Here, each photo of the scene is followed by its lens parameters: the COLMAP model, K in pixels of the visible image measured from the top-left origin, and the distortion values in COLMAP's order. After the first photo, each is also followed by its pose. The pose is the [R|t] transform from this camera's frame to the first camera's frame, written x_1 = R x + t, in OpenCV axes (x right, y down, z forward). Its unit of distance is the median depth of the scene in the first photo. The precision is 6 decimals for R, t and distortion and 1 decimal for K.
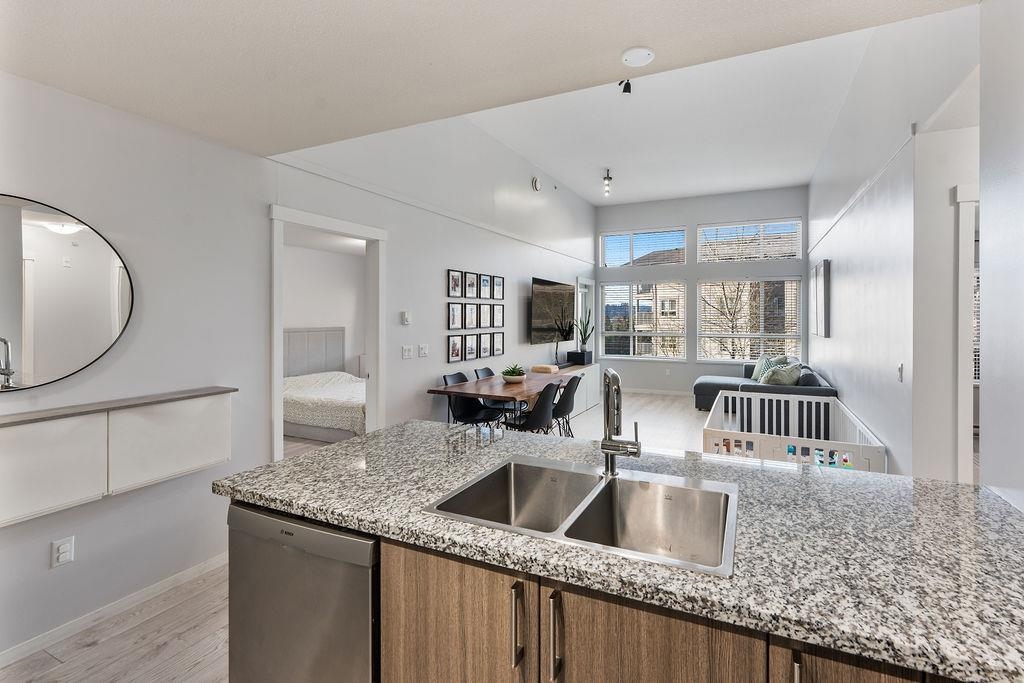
lens RADIAL K [[446.3, 0, 556.0], [0, 446.3, 315.3], [0, 0, 1]] dist [0.001238, 0.000128]
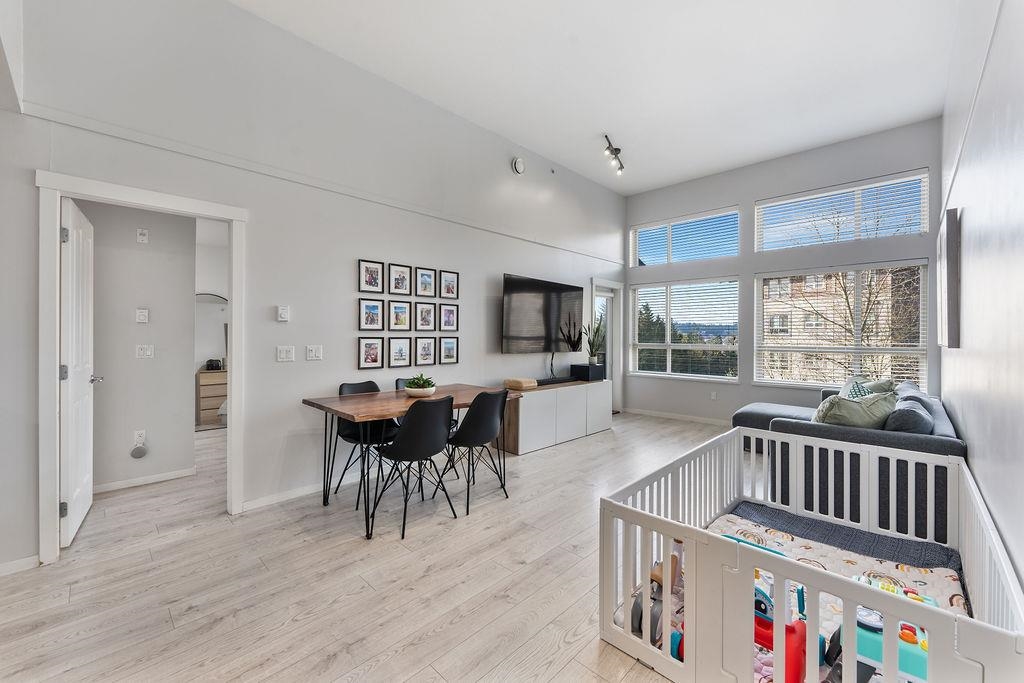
lens RADIAL K [[408.5, 0, 510.1], [0, 408.5, 333.1], [0, 0, 1]] dist [0.003877, 0.000090]
pose [[0.936896, 0.001210, -0.349605, 0.271383], [-0.002519, 0.999991, -0.003289, 0.035271], [0.349598, 0.003962, 0.936892, 0.328813]]
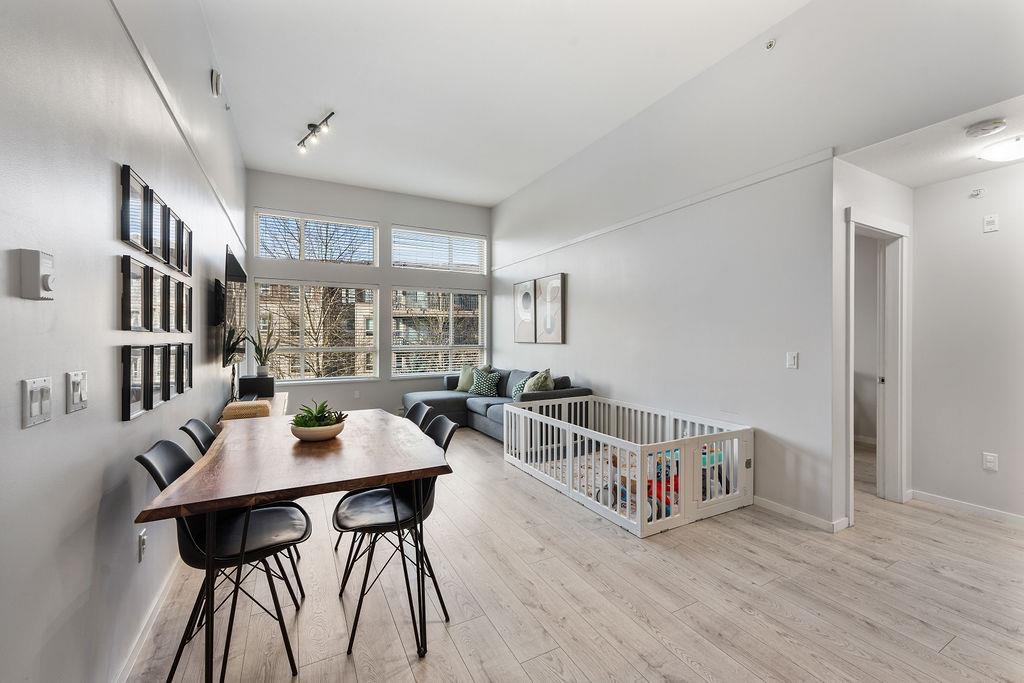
lens RADIAL K [[408.5, 0, 515.3], [0, 408.5, 339.1], [0, 0, 1]] dist [0.003877, 0.000090]
pose [[0.614225, -0.005359, 0.789113, -0.277493], [0.002422, 0.999985, 0.004906, 0.034372], [-0.789128, -0.001102, 0.614228, 0.484045]]
